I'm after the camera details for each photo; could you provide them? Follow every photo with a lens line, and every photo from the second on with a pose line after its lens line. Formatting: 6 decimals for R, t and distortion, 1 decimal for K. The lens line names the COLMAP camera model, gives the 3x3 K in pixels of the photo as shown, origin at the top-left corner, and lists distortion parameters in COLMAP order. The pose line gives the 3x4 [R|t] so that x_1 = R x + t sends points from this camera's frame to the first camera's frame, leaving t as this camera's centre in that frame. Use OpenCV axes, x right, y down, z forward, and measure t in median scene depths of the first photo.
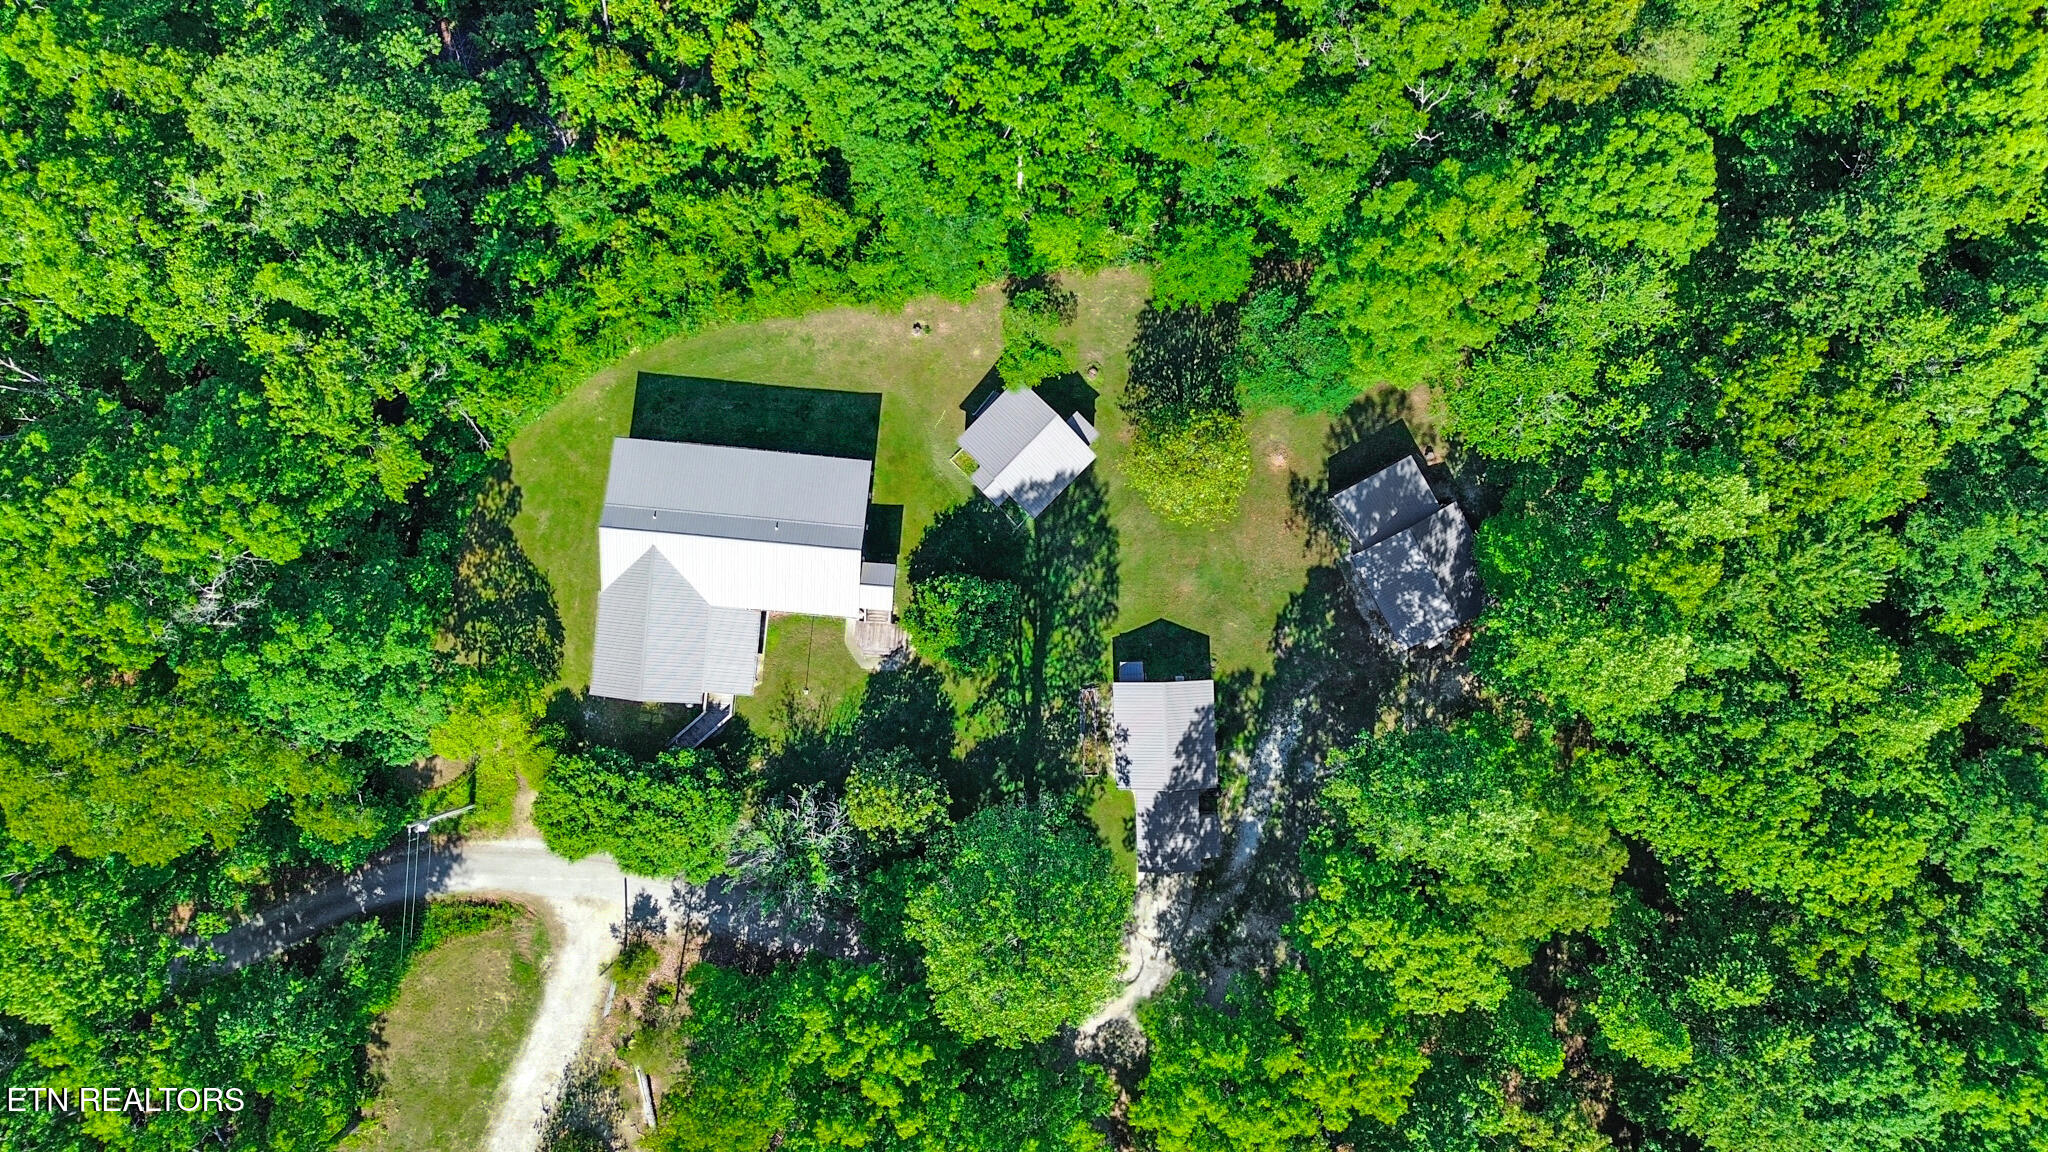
lens RADIAL K [[1431.3, 0, 1030.5], [0, 1431.3, 575.9], [0, 0, 1]] dist [0.053459, -0.042439]
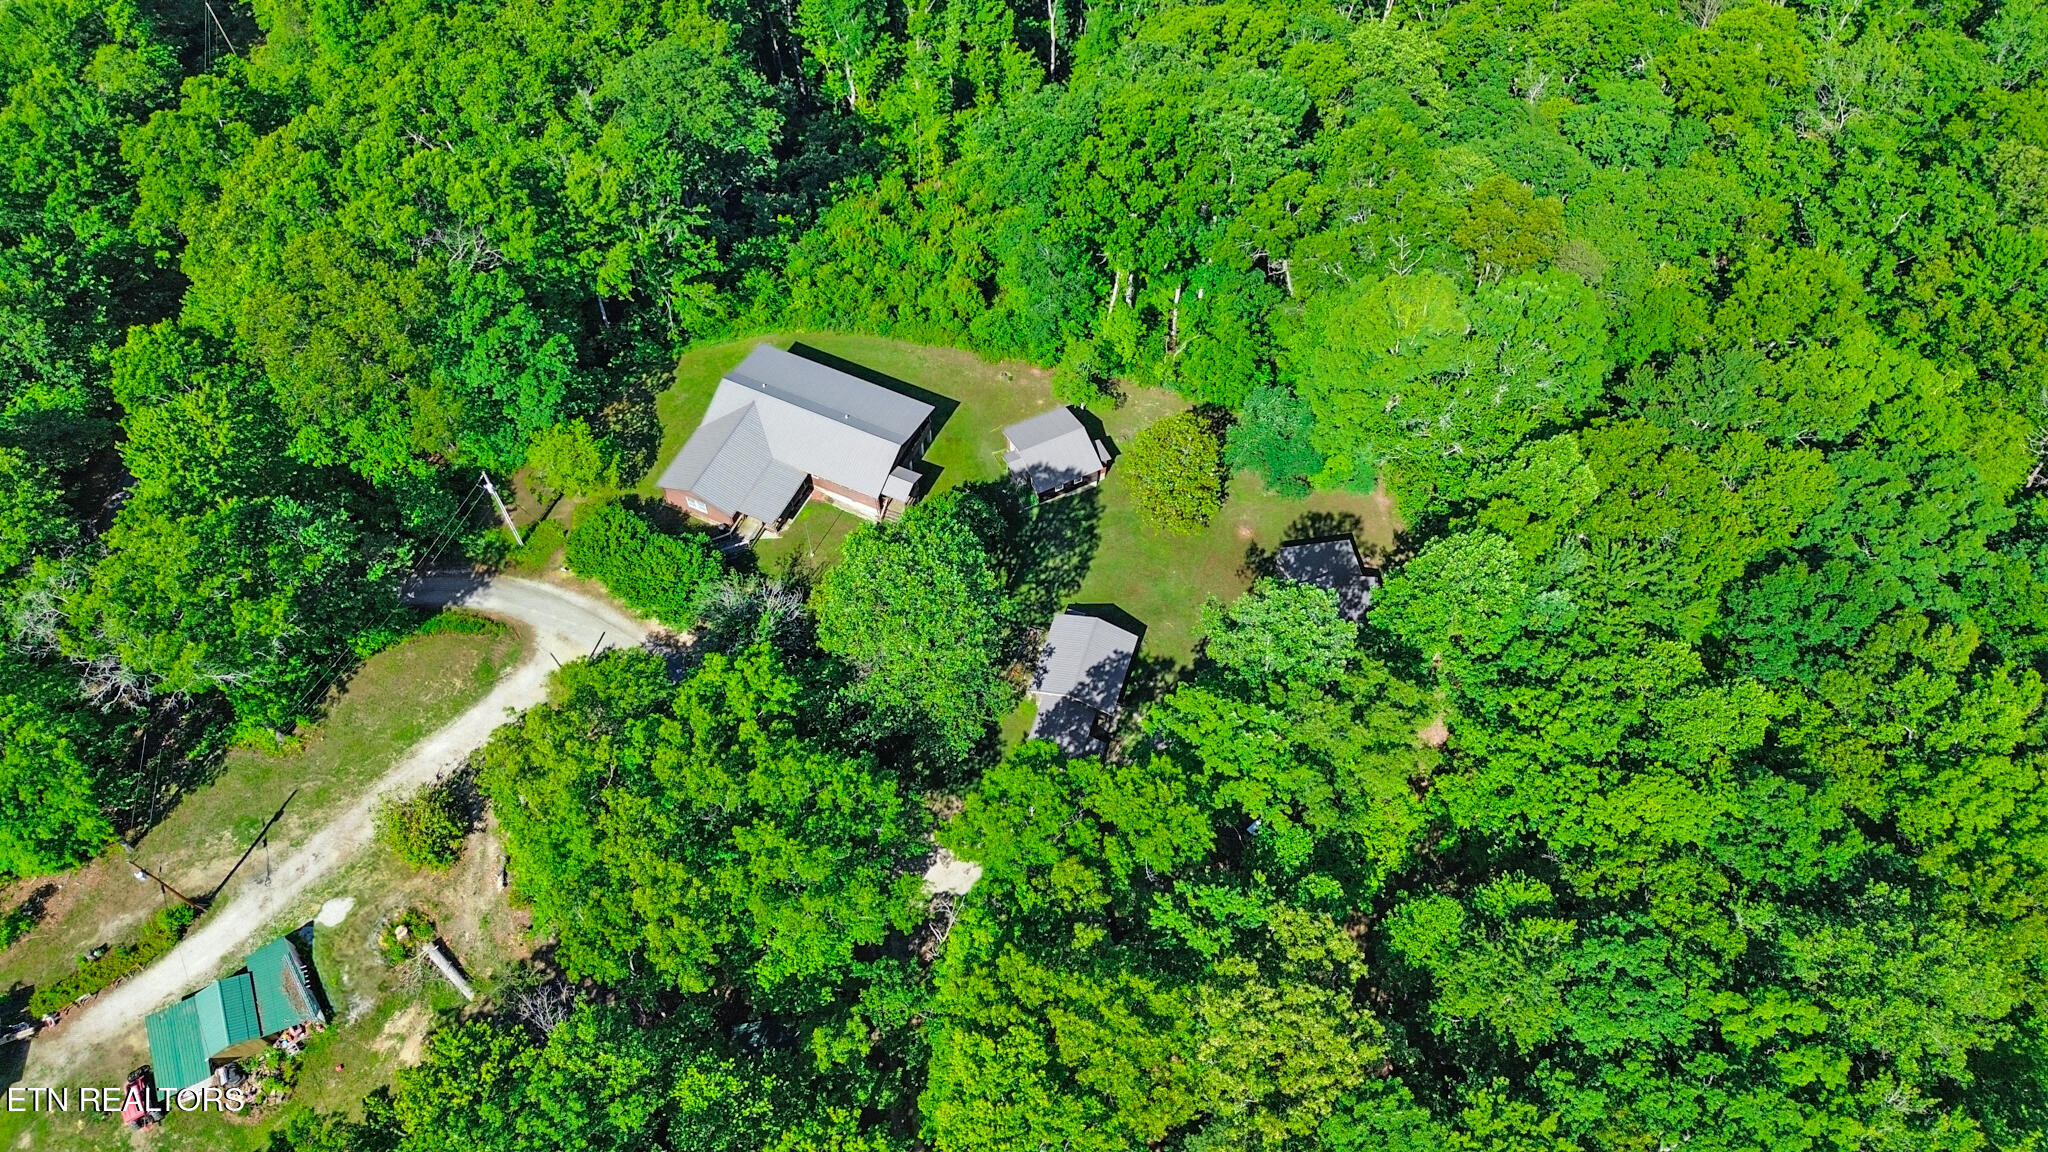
lens RADIAL K [[1431.3, 0, 1026.4], [0, 1431.3, 577.7], [0, 0, 1]] dist [0.053459, -0.042439]
pose [[0.940971, 0.286348, -0.180494, 0.235443], [-0.338486, 0.795422, -0.502723, 0.640771], [-0.000384, 0.534143, 0.845394, -0.004977]]
